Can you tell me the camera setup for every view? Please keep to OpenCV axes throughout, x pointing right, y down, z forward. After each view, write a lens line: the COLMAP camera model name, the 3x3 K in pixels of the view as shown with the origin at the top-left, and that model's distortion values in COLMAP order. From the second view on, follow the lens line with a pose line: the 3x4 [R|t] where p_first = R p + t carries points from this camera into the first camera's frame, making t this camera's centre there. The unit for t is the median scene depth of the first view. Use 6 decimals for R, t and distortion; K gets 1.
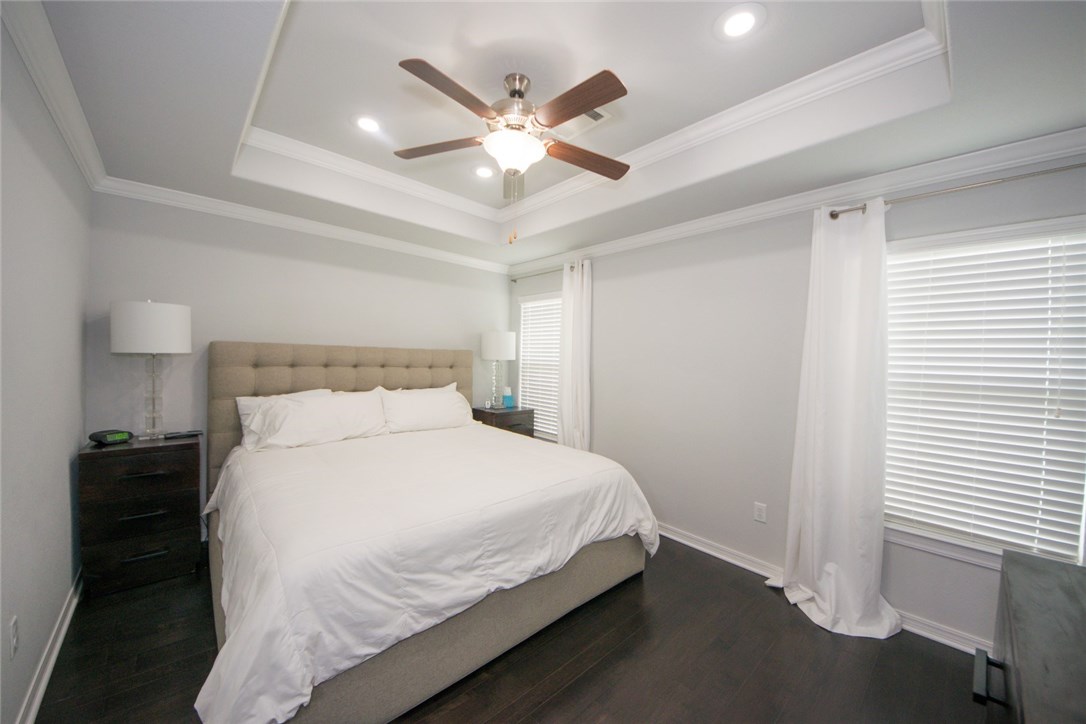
lens RADIAL K [[395.7, 0, 546.2], [0, 395.7, 358.4], [0, 0, 1]] dist [0.005793, -0.007917]
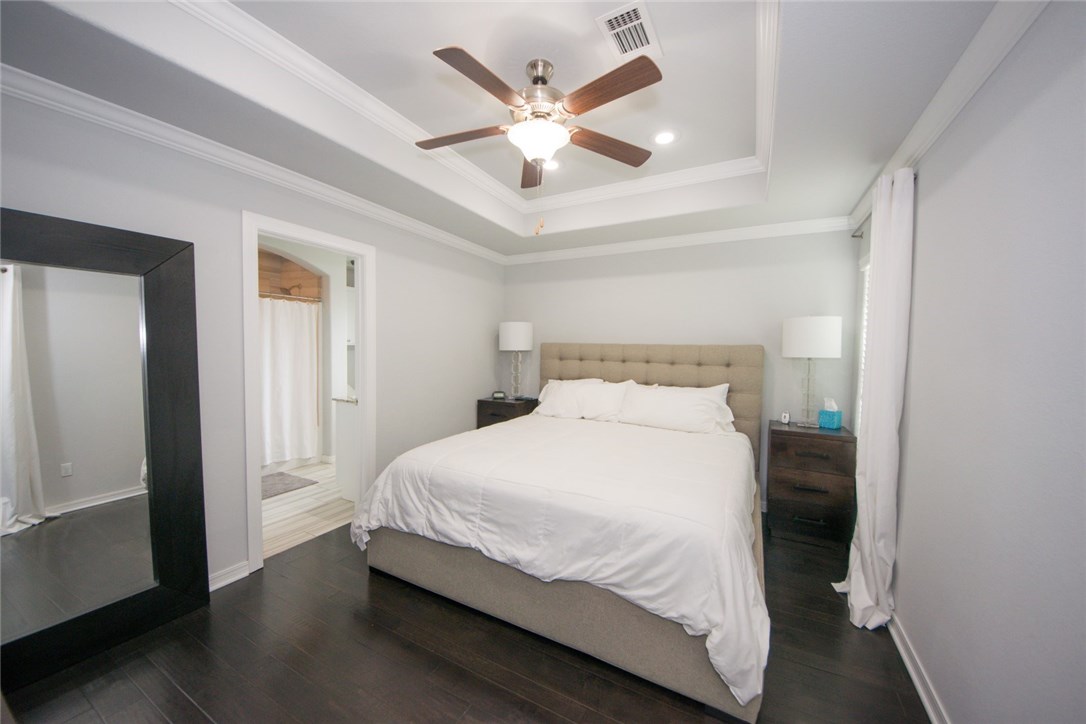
lens RADIAL K [[395.7, 0, 561.3], [0, 395.7, 364.9], [0, 0, 1]] dist [0.005793, -0.007917]
pose [[0.325023, 0.019859, -0.945498, 0.809448], [-0.015843, 0.999754, 0.015552, 0.022751], [0.945573, 0.009925, 0.325257, 0.671157]]
